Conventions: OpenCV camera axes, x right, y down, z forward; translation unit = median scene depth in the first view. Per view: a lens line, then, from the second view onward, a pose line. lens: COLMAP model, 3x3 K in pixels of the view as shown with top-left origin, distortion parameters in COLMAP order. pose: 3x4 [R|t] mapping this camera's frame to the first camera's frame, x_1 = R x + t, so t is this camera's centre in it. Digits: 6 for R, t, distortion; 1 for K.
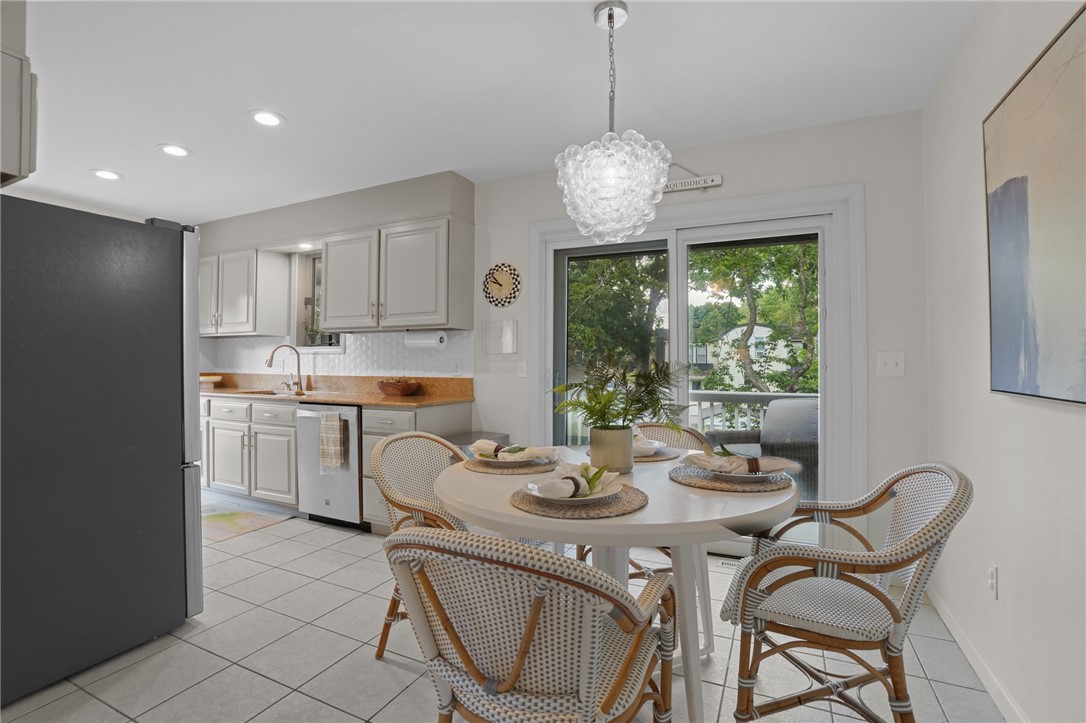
lens RADIAL K [[507.9, 0, 542.6], [0, 507.9, 361.0], [0, 0, 1]] dist [-0.064008, 0.022110]
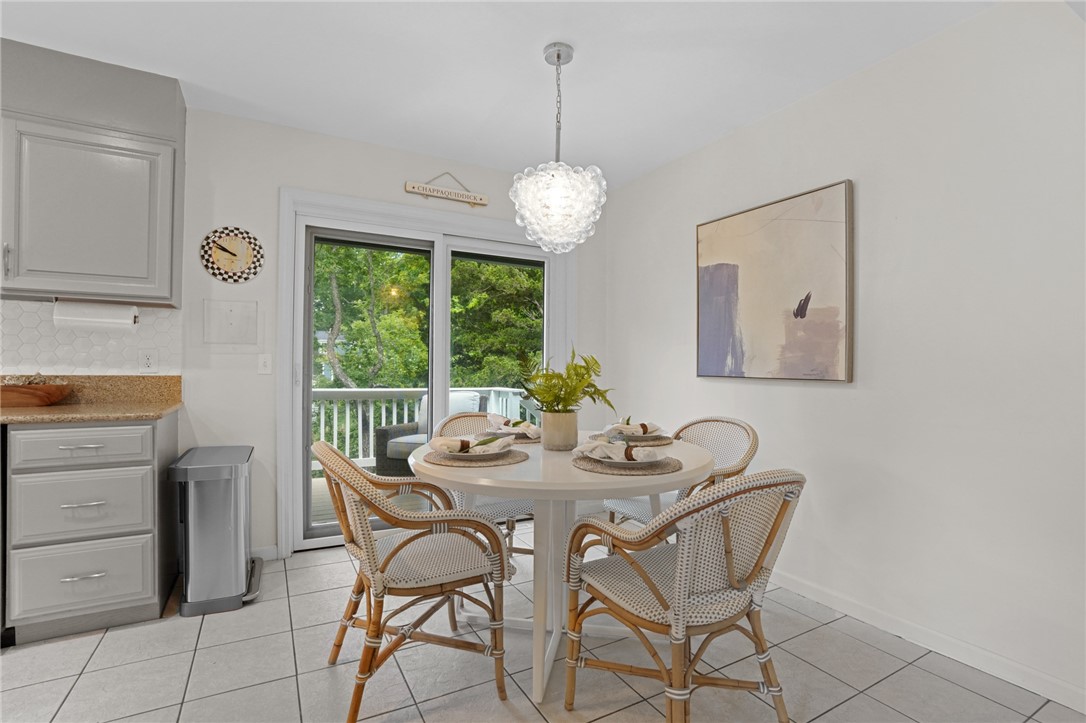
lens RADIAL K [[507.9, 0, 546.9], [0, 507.9, 362.6], [0, 0, 1]] dist [-0.064008, 0.022110]
pose [[0.579802, 0.010295, 0.814693, -0.406423], [-0.013184, 0.999908, -0.003253, 0.010634], [-0.814651, -0.008855, 0.579884, 0.165622]]
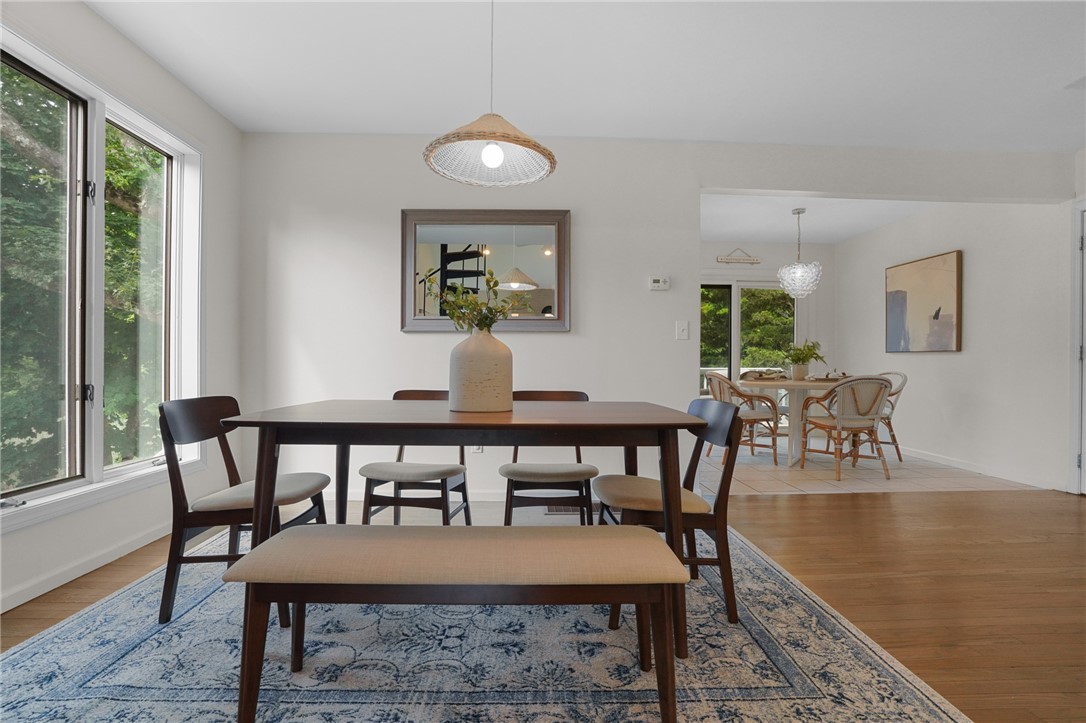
lens RADIAL K [[507.9, 0, 540.2], [0, 507.9, 366.3], [0, 0, 1]] dist [-0.064008, 0.022110]
pose [[0.891924, -0.002491, 0.452179, -1.159242], [-0.004903, 0.999873, 0.015179, 0.051149], [-0.452159, -0.015755, 0.891798, -0.394463]]
